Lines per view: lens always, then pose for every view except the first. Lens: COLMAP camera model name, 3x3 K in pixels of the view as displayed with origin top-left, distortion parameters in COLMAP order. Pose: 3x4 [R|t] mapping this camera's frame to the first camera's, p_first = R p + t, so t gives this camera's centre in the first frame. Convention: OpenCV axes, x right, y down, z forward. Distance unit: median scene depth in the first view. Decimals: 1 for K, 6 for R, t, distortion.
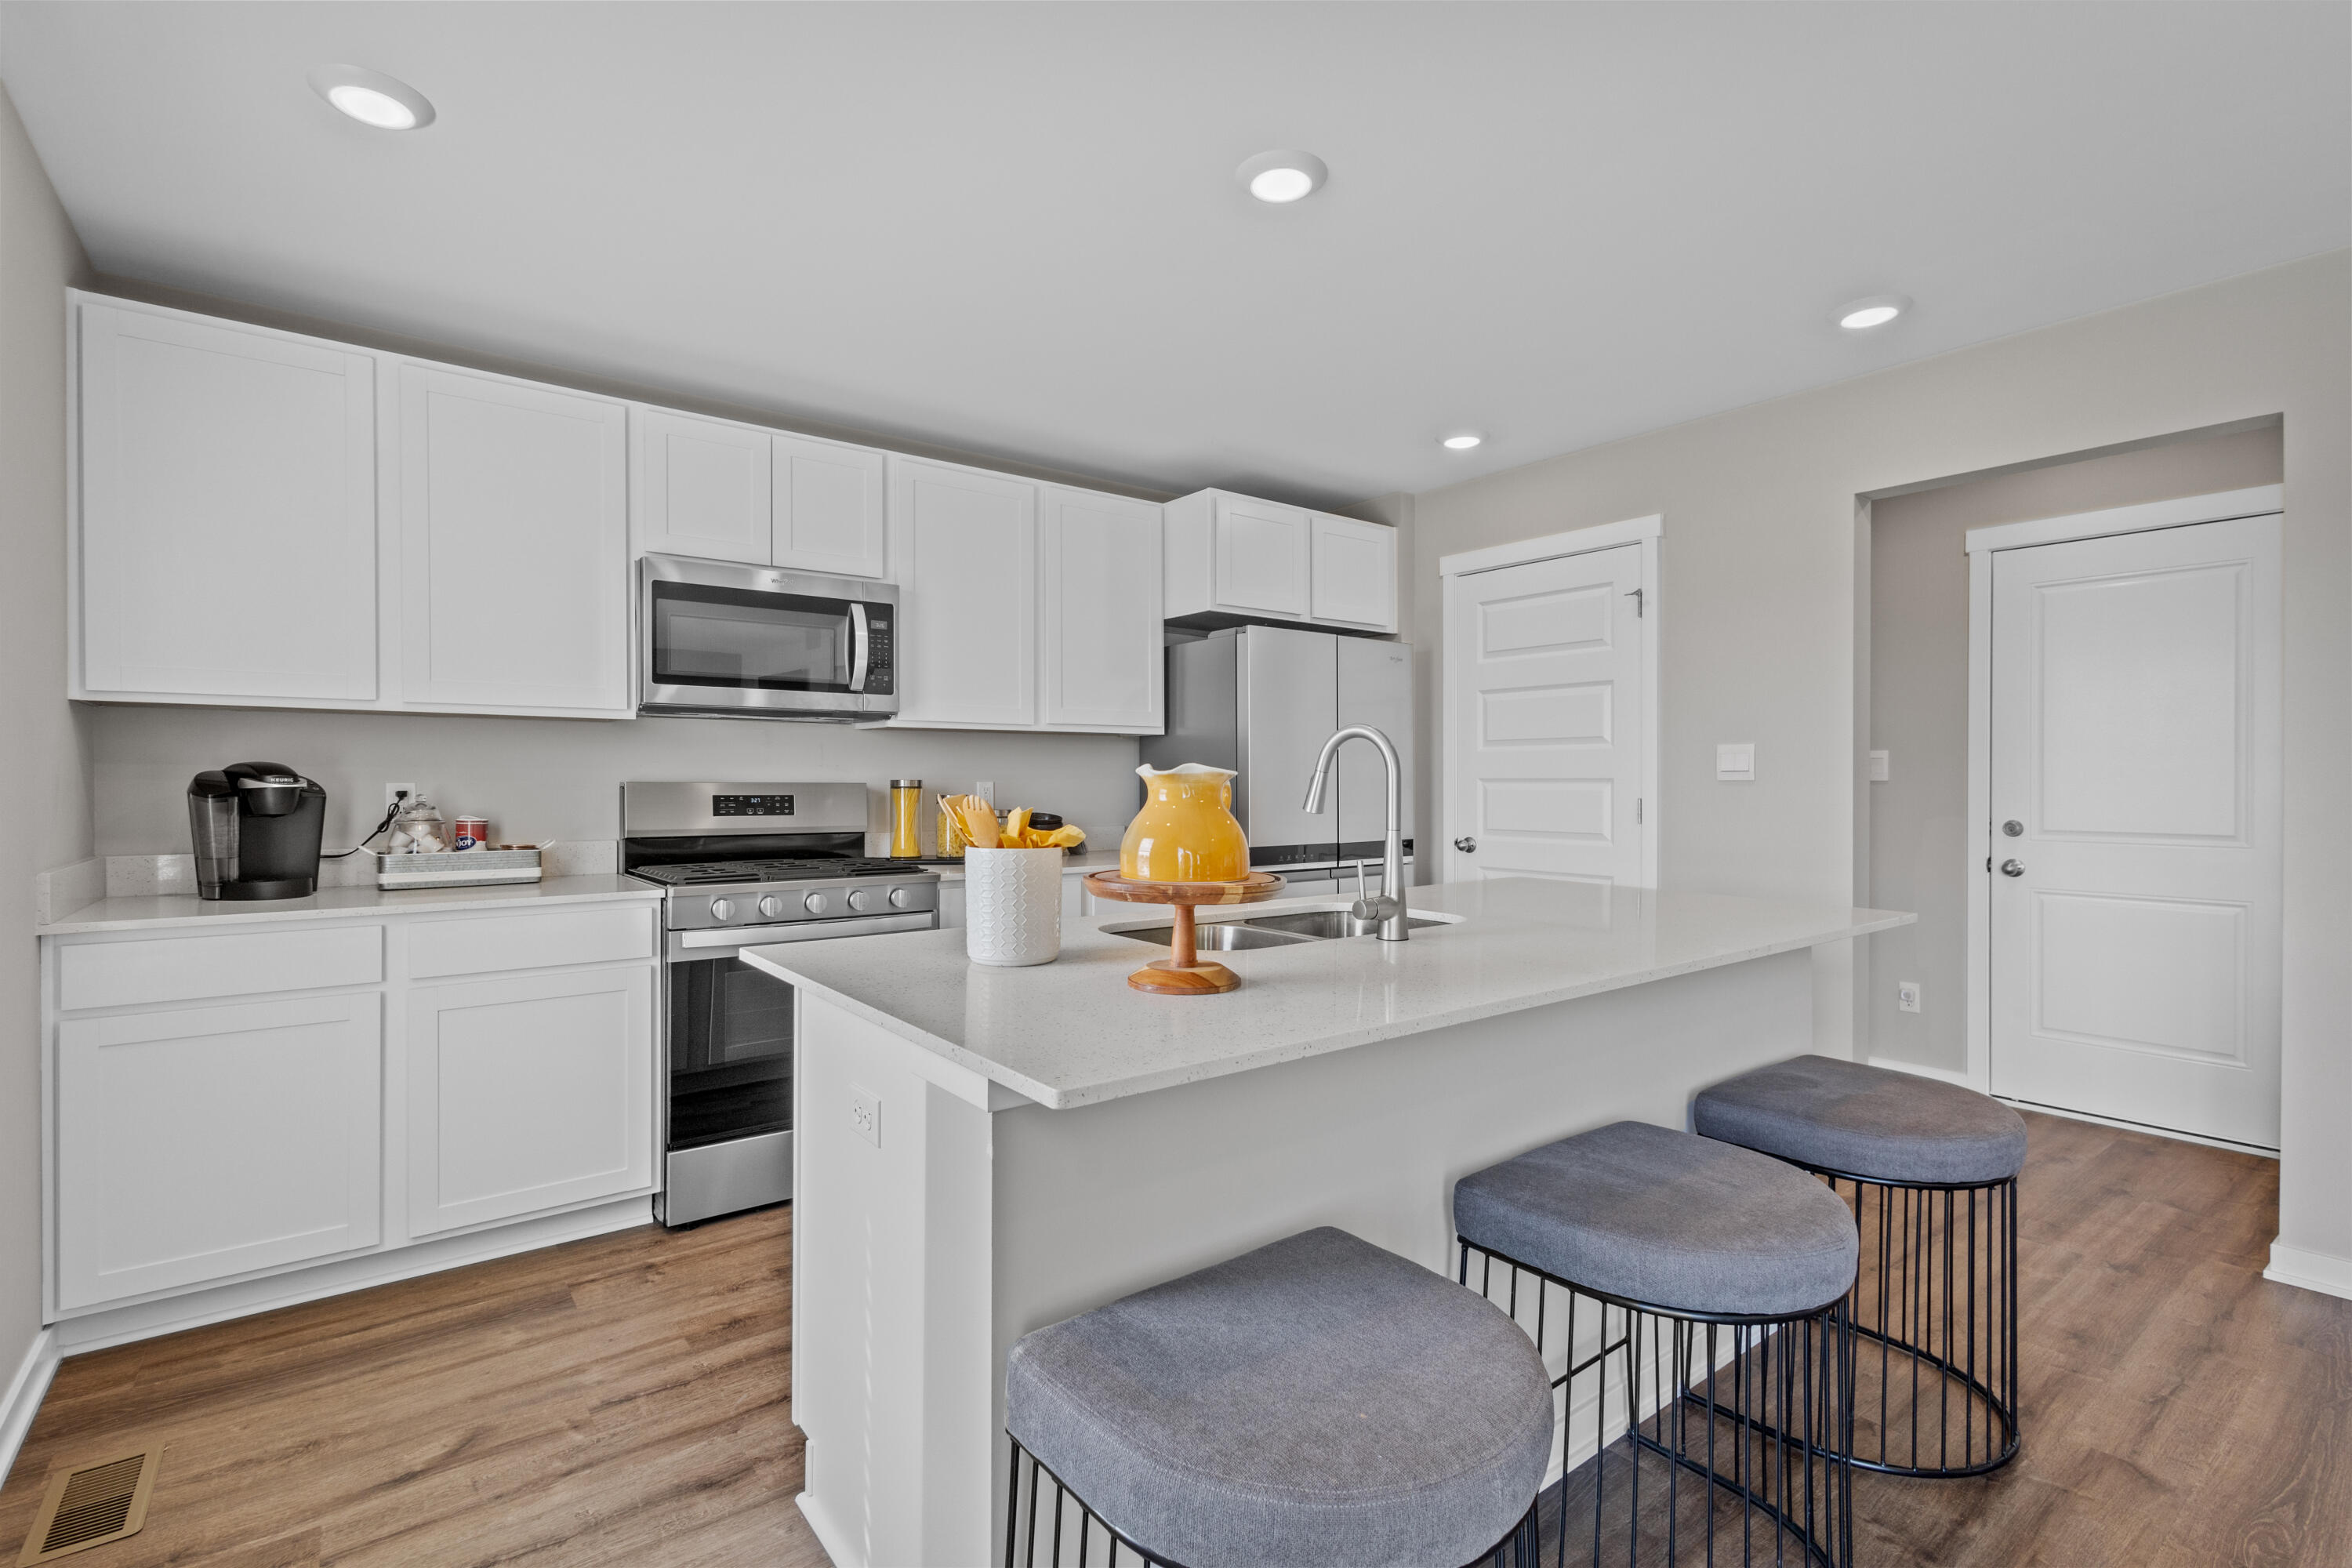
lens RADIAL K [[1083.0, 0, 1181.5], [0, 1083.0, 781.2], [0, 0, 1]] dist [-0.001389, 0.000942]
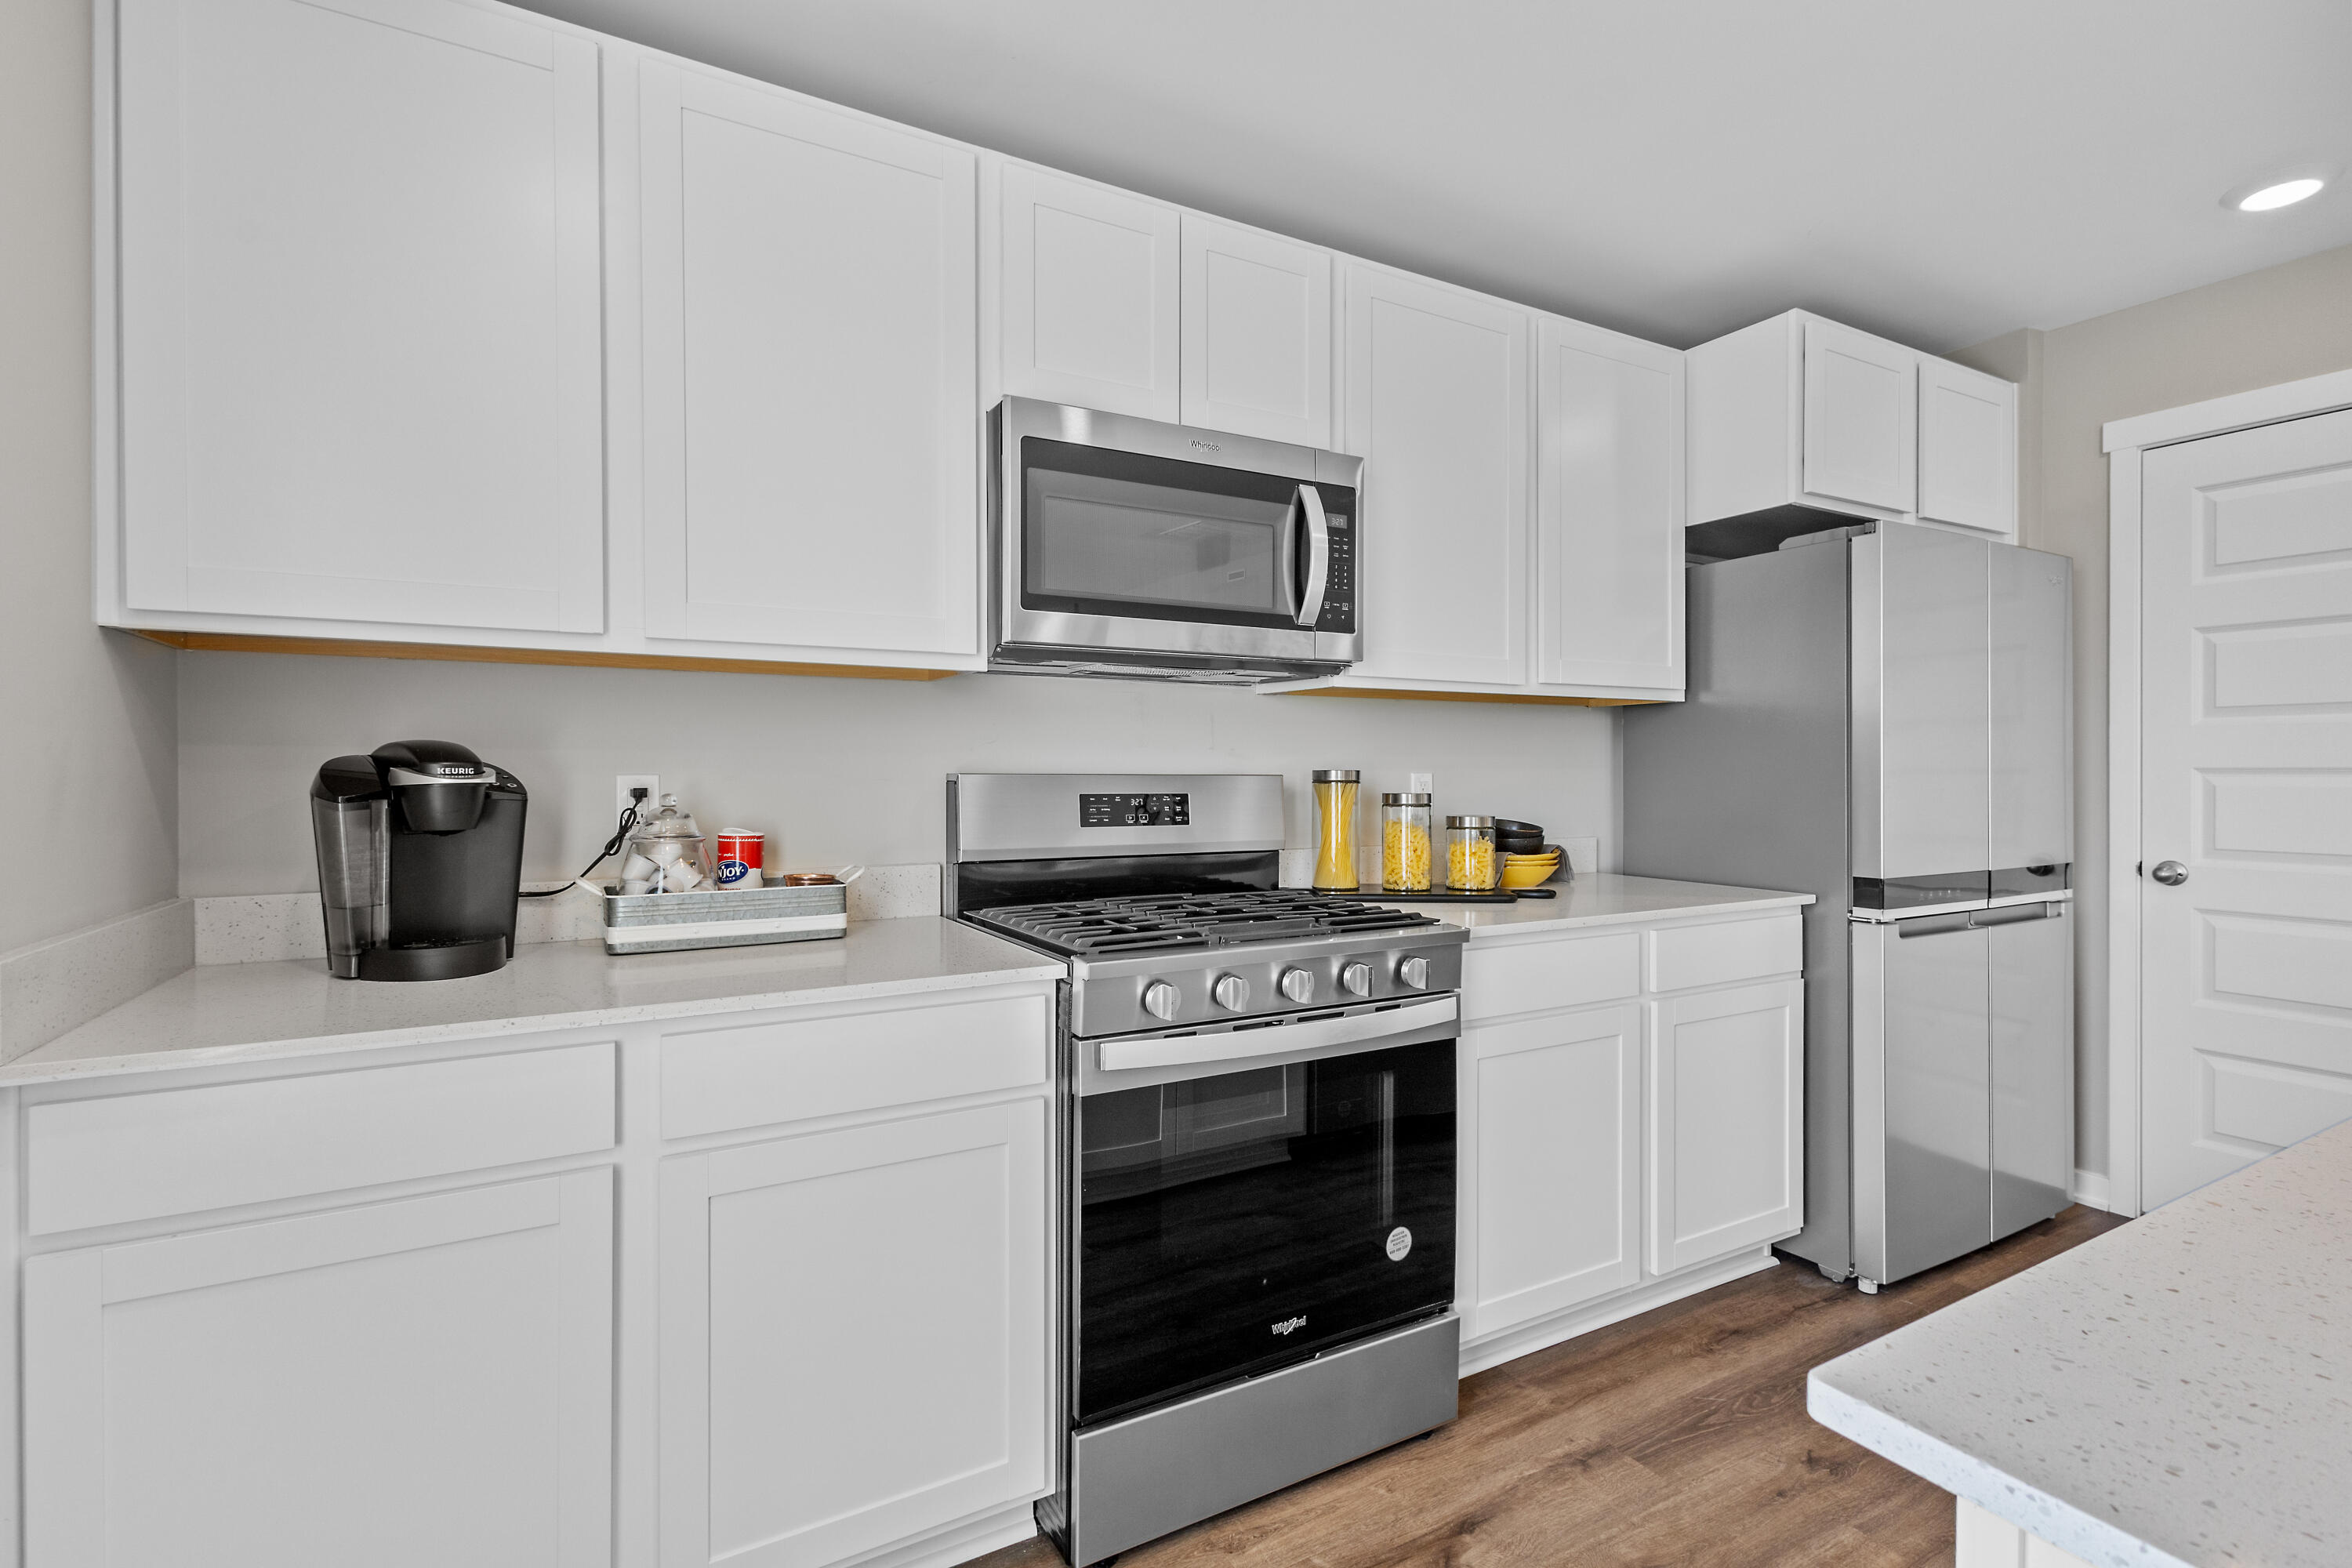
lens RADIAL K [[1083.0, 0, 1170.3], [0, 1083.0, 779.7], [0, 0, 1]] dist [-0.001389, 0.000942]
pose [[0.988457, 0.001174, -0.151496, -0.311706], [-0.000041, 0.999972, 0.007483, -0.000592], [0.151500, -0.007390, 0.988430, 0.414417]]
